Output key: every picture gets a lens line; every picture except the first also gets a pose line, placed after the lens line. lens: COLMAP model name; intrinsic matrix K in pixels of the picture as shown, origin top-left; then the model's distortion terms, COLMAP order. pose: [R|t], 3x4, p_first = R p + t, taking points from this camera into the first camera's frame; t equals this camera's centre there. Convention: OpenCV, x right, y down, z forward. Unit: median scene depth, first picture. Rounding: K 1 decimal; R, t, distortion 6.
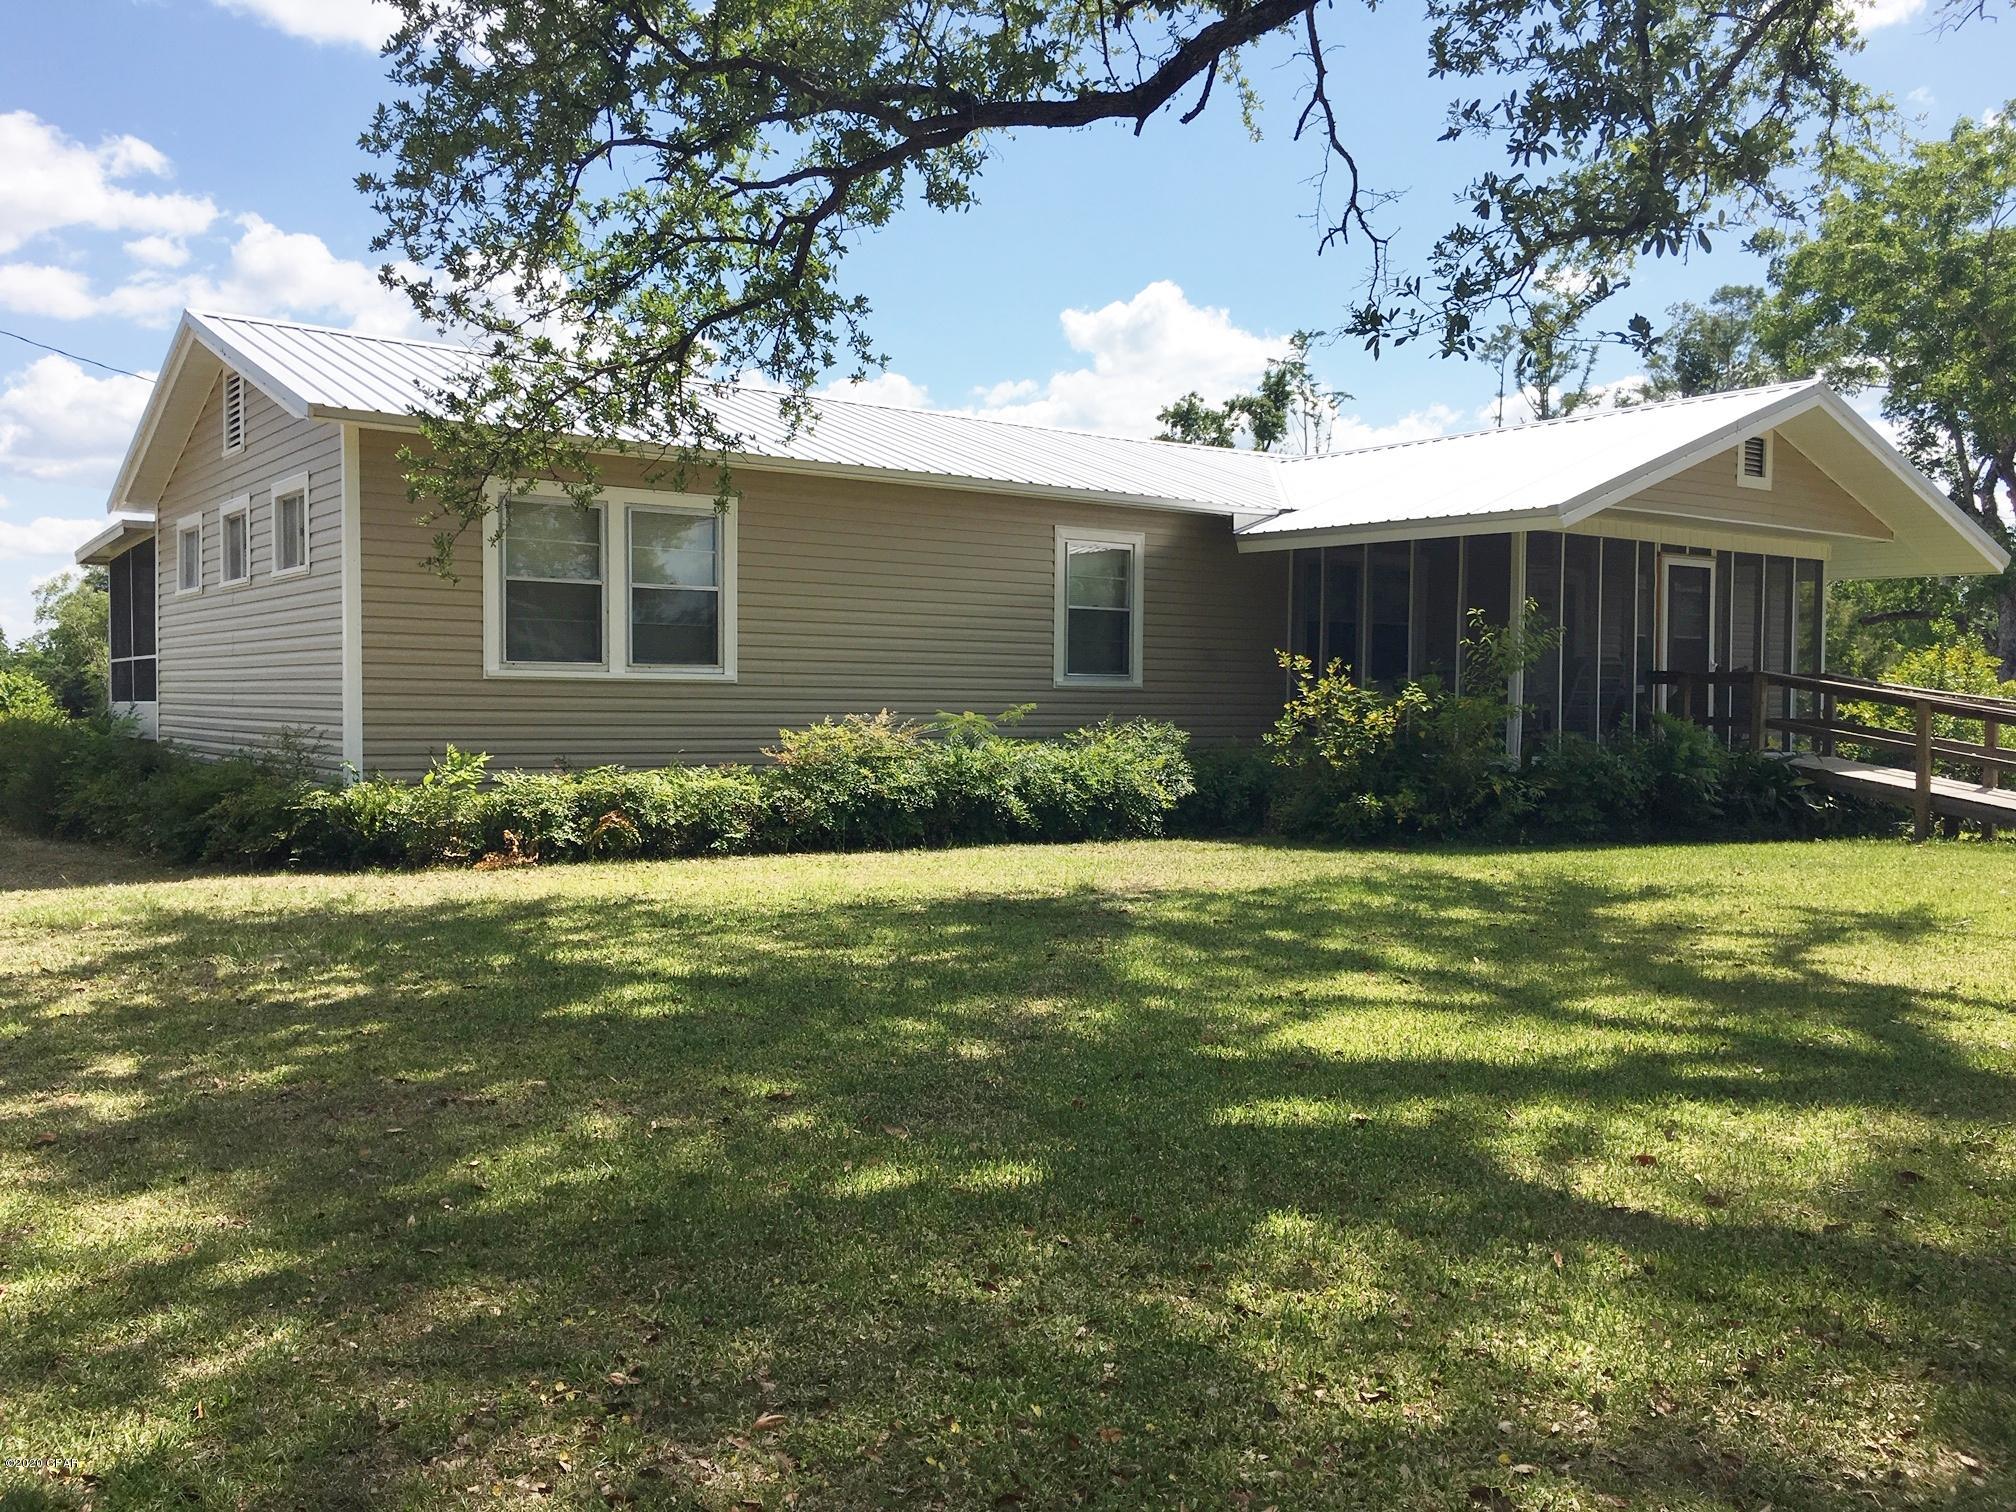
lens RADIAL K [[1723.3, 0, 1002.7], [0, 1723.3, 758.3], [0, 0, 1]] dist [0.085245, -0.126255]
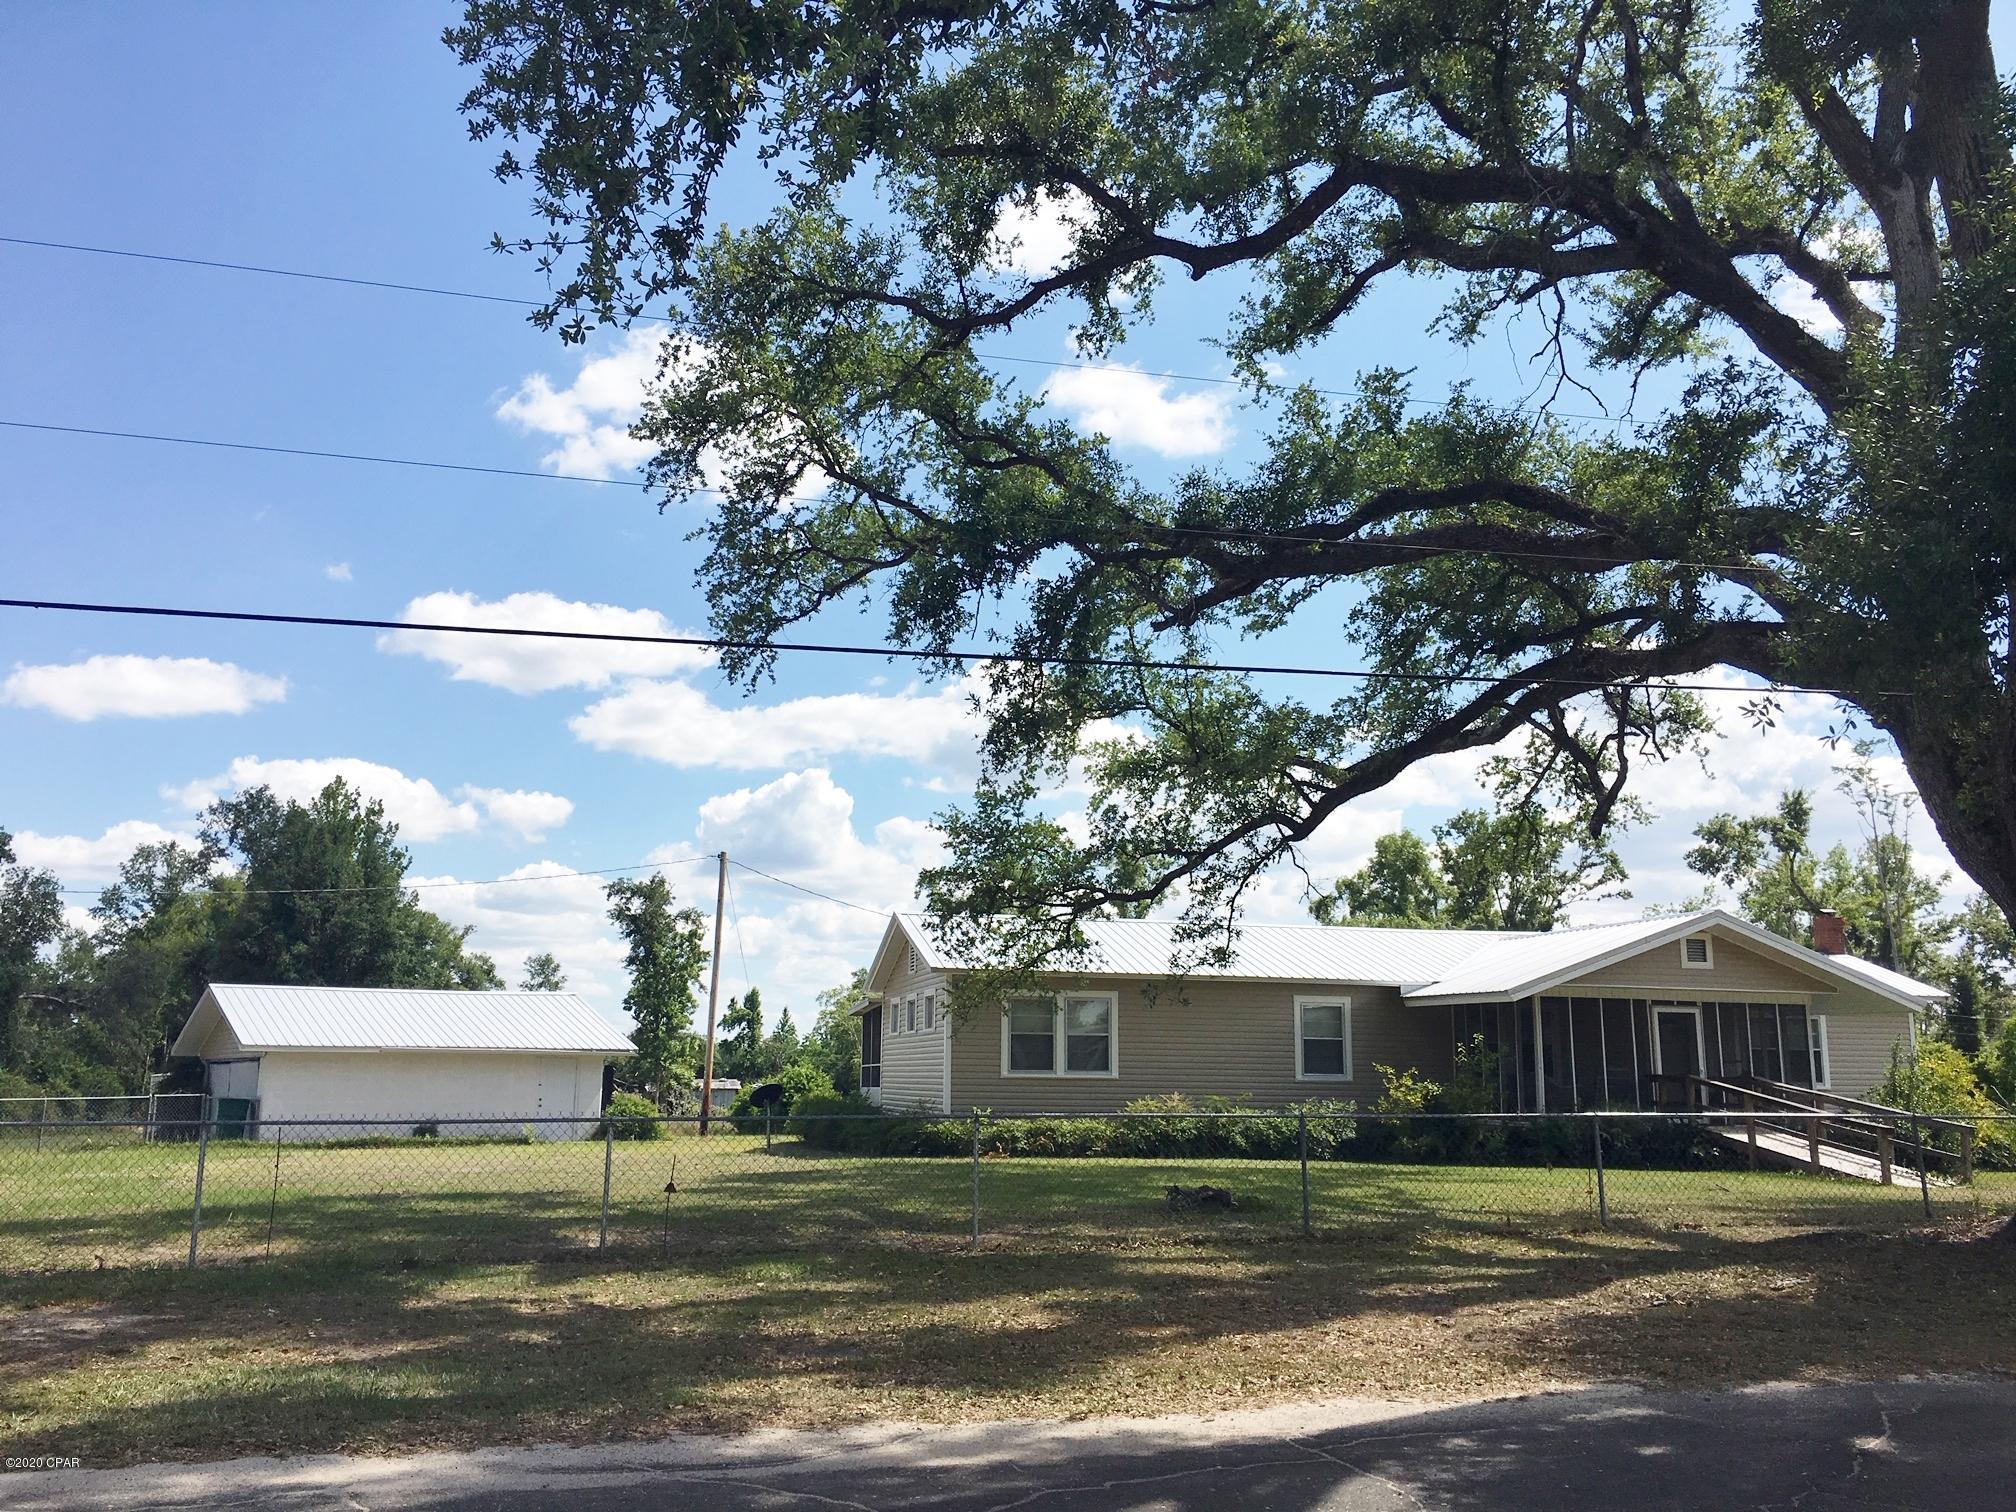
lens RADIAL K [[1735.3, 0, 997.4], [0, 1735.3, 773.3], [0, 0, 1]] dist [0.055418, -0.010125]
pose [[0.920428, -0.067665, -0.385011, 0.558544], [-0.014362, 0.978387, -0.206283, 0.031049], [0.390647, 0.195398, 0.899563, -1.051464]]
